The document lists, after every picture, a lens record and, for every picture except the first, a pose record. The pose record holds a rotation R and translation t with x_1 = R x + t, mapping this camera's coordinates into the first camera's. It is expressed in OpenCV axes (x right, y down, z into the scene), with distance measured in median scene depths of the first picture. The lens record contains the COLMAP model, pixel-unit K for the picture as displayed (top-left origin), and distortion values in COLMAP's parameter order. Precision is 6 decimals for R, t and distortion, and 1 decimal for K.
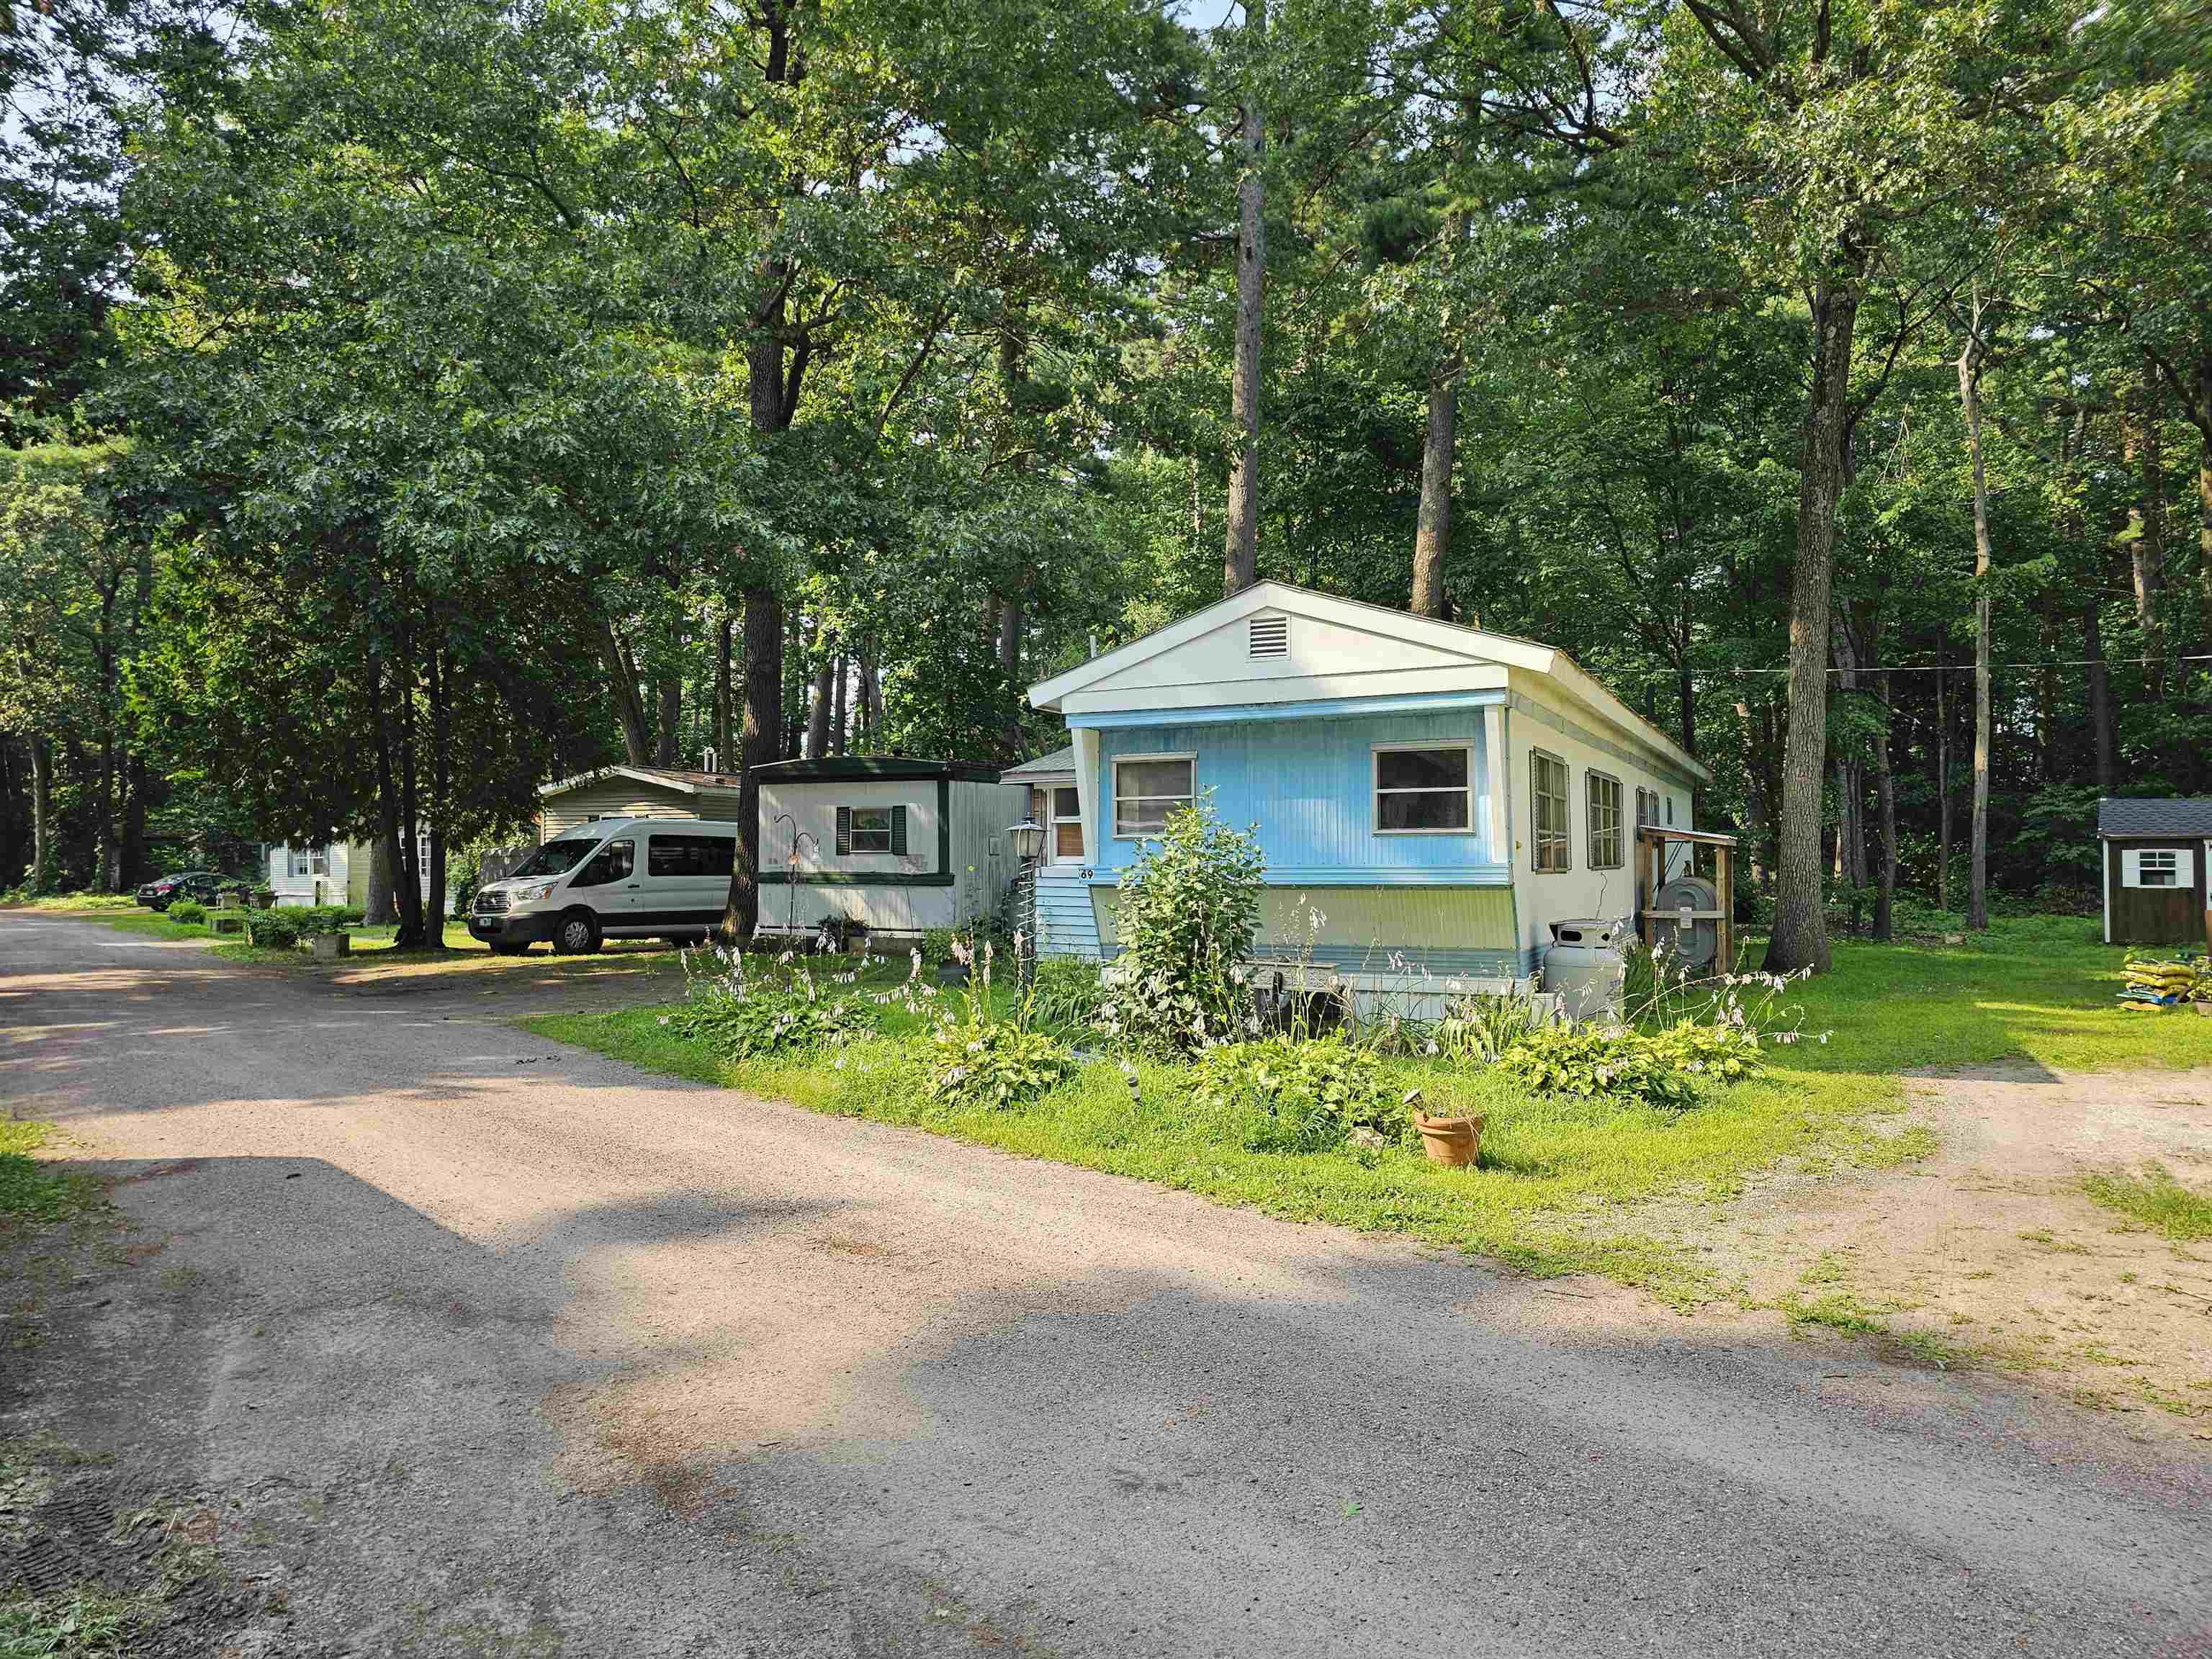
lens RADIAL K [[1503.6, 0, 1124.2], [0, 1503.6, 818.0], [0, 0, 1]] dist [0.091009, -0.121919]
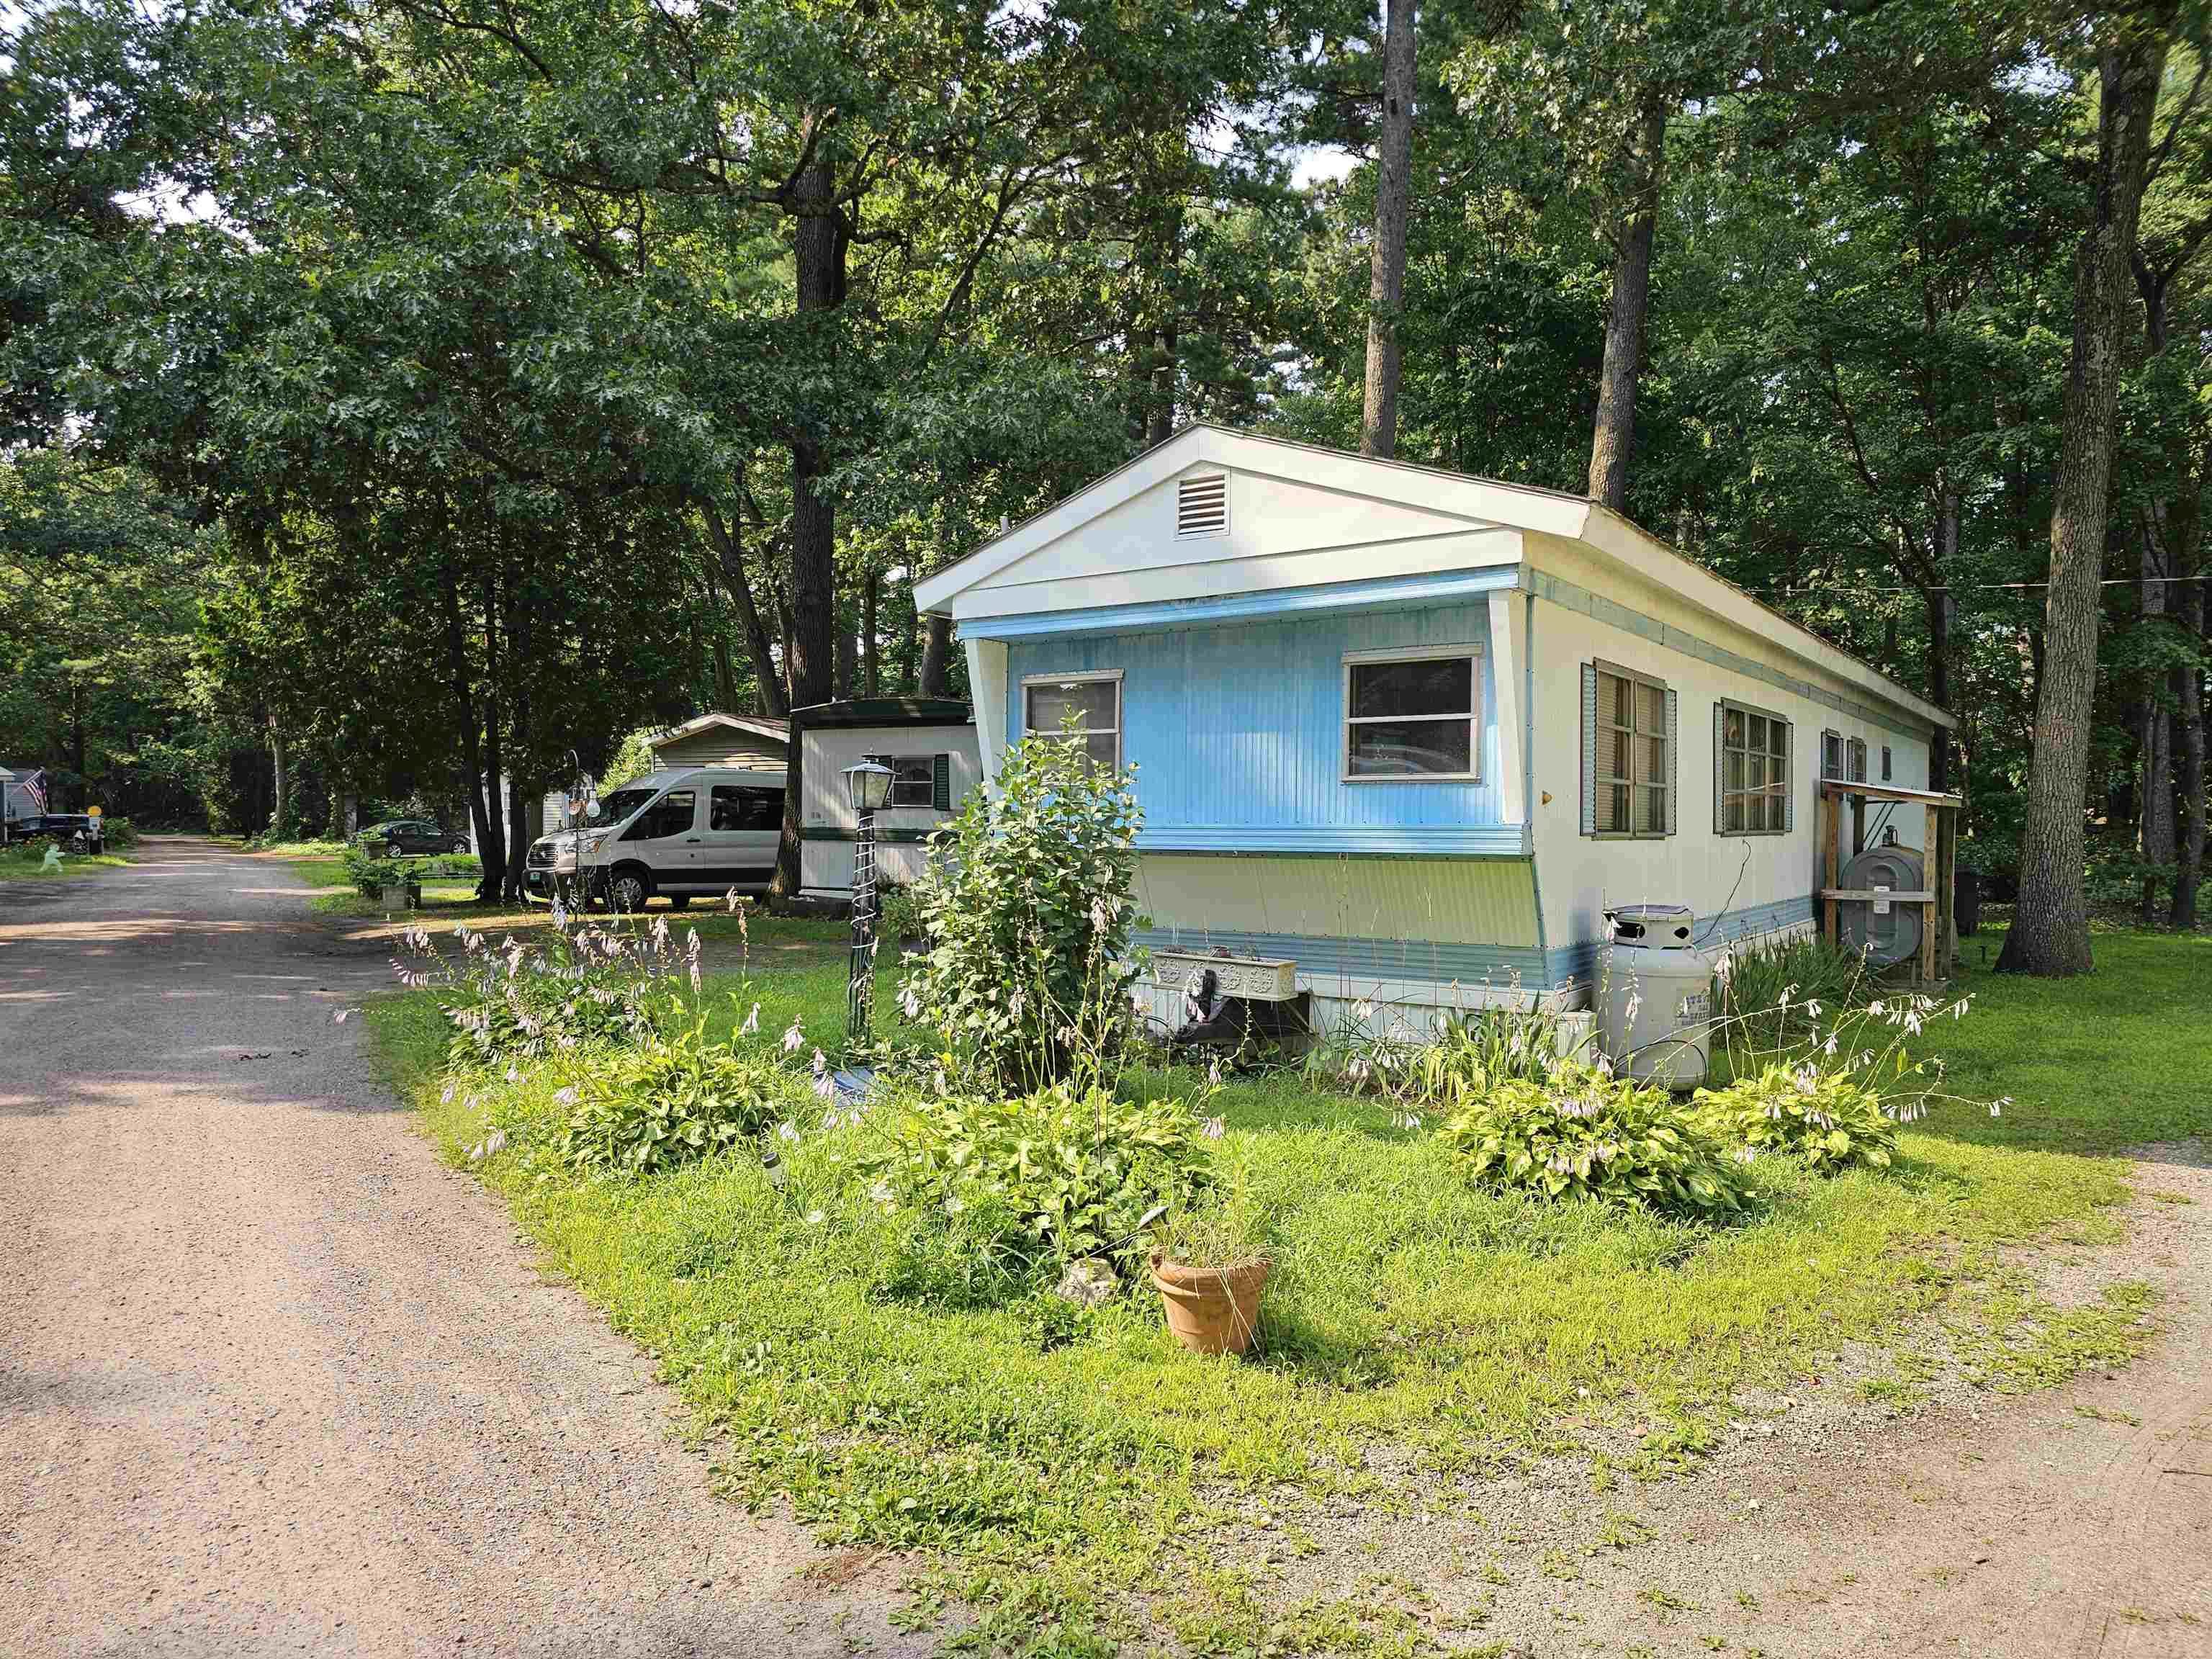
lens RADIAL K [[1510.8, 0, 1104.7], [0, 1510.8, 847.0], [0, 0, 1]] dist [0.057197, -0.050471]
pose [[0.986481, 0.014343, -0.163246, 0.141842], [-0.006882, 0.998910, 0.046177, 0.007908], [0.163730, -0.044429, 0.985504, 0.230351]]
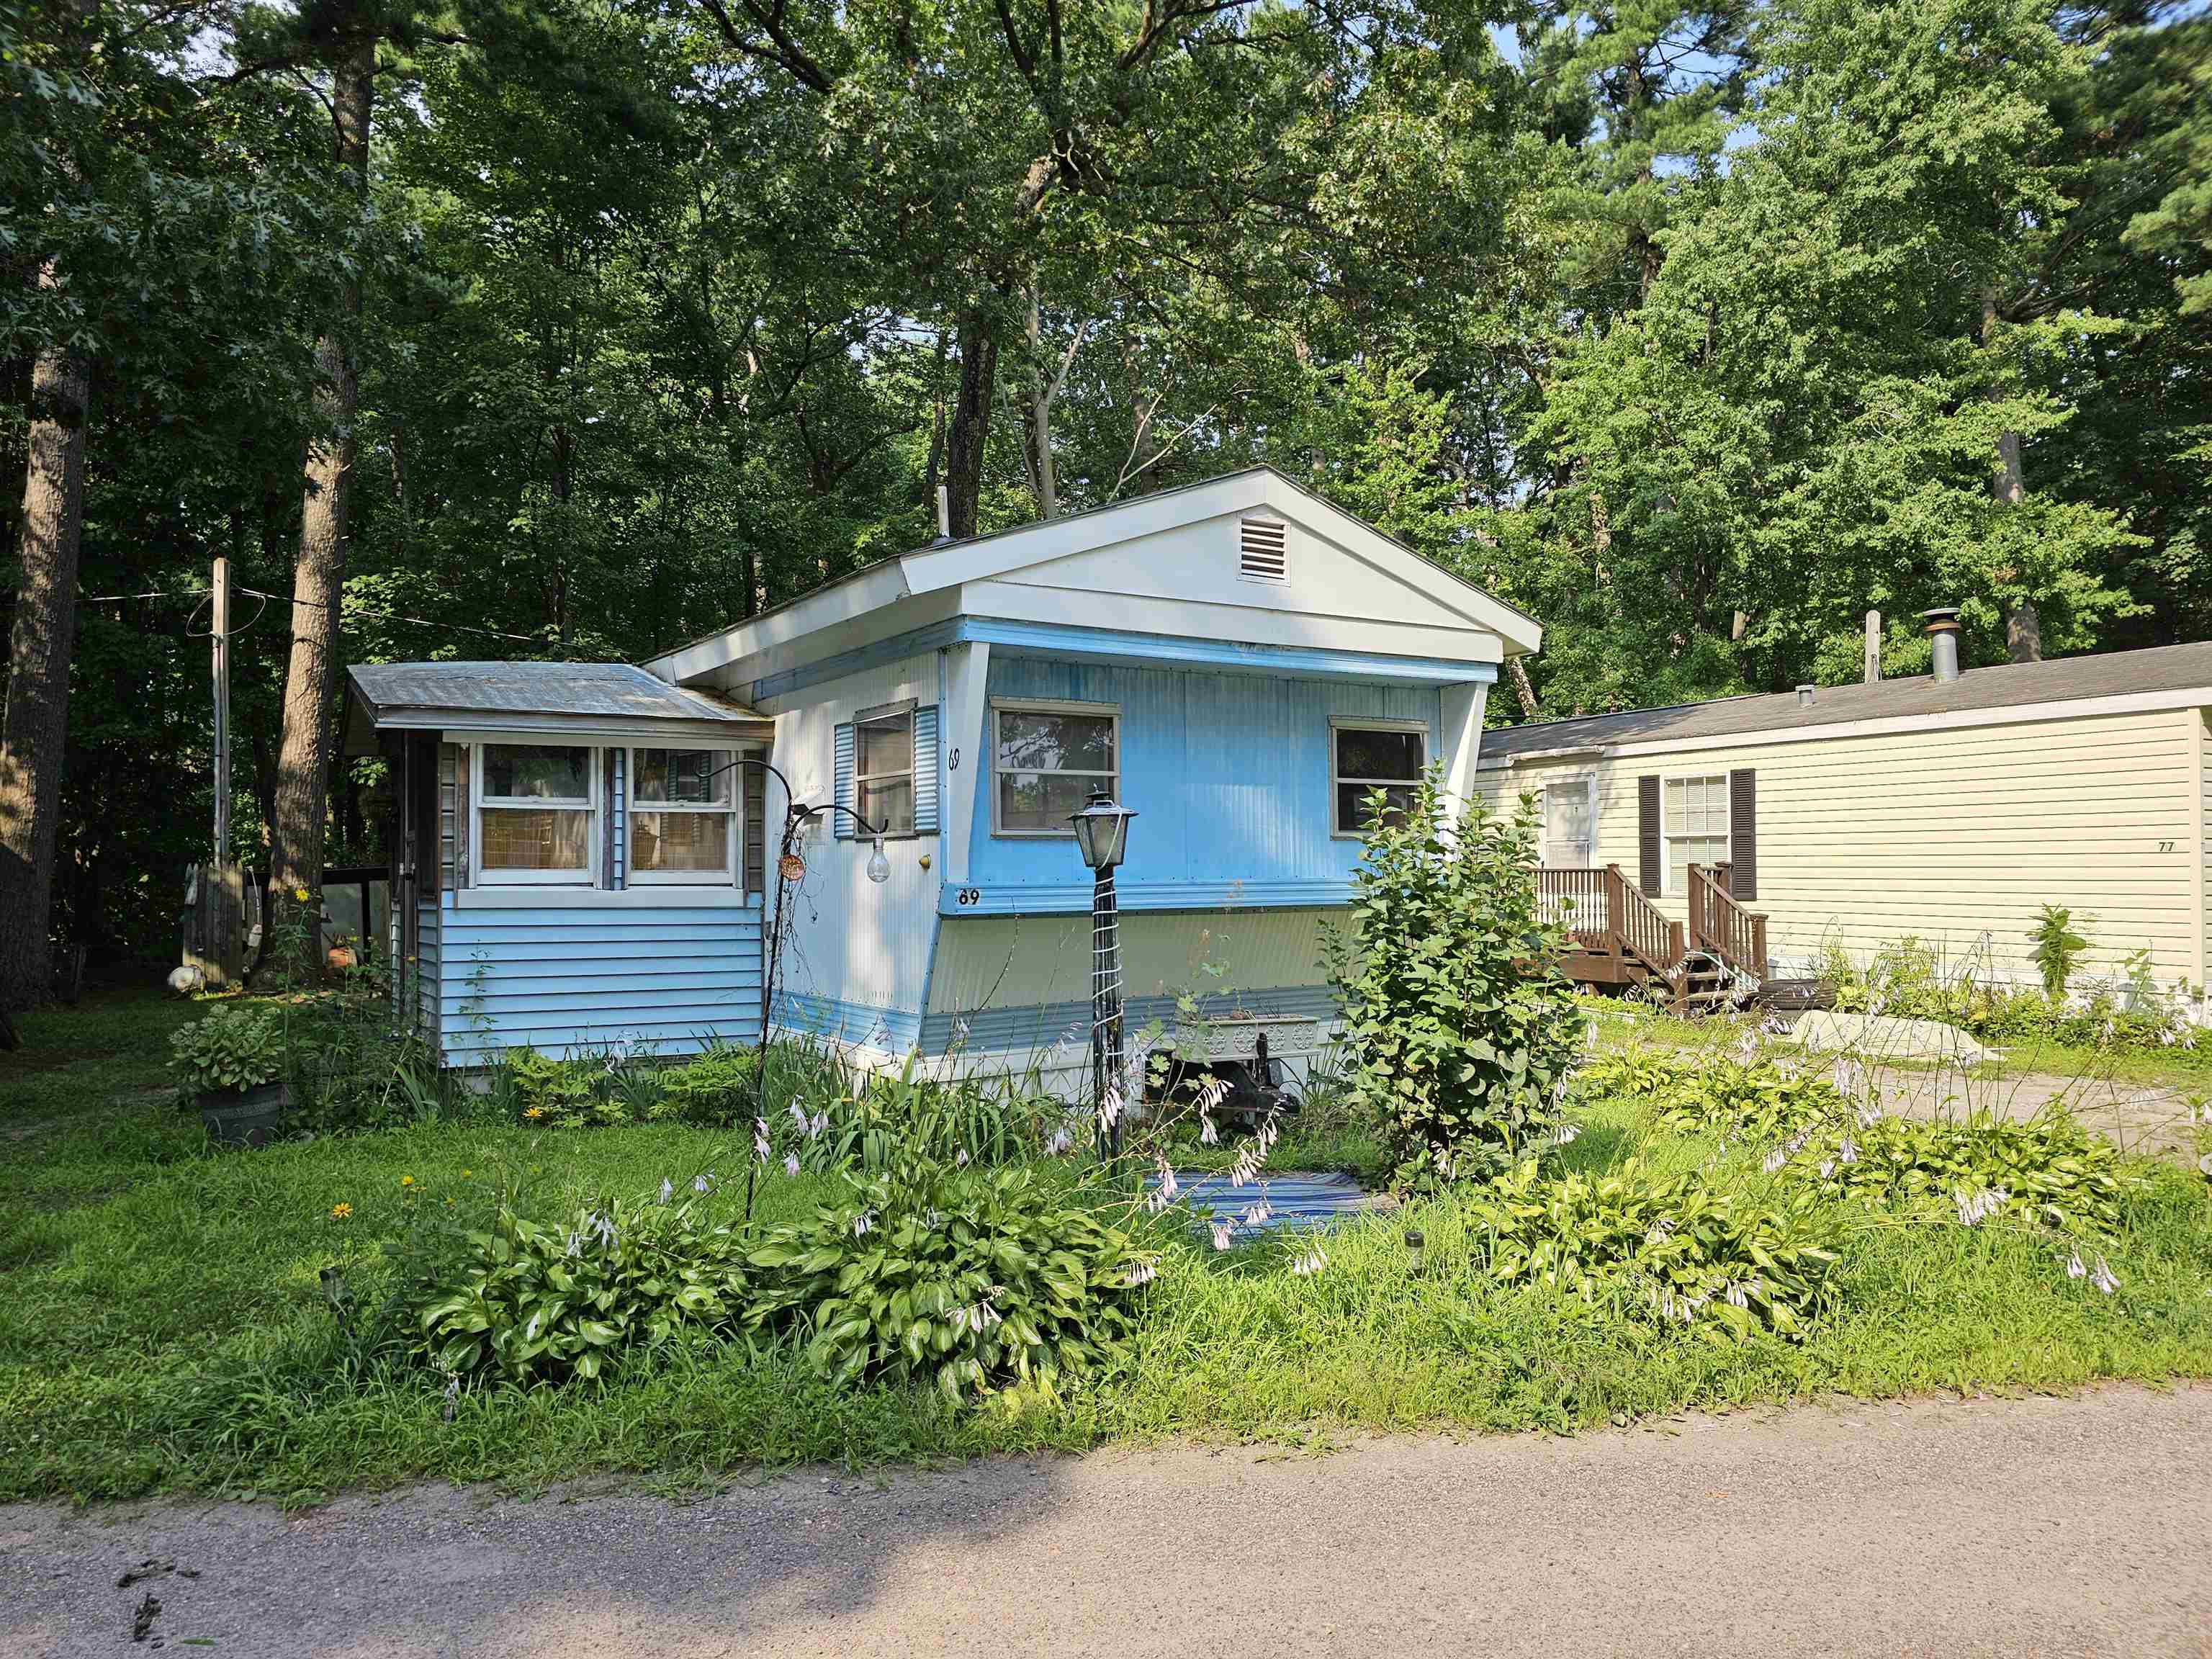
lens RADIAL K [[1510.8, 0, 1104.7], [0, 1510.8, 847.0], [0, 0, 1]] dist [0.057197, -0.050471]
pose [[0.506485, 0.017836, 0.862064, -0.448226], [-0.017080, 0.999797, -0.010651, 0.021319], [-0.862080, -0.009330, 0.506687, 0.590725]]
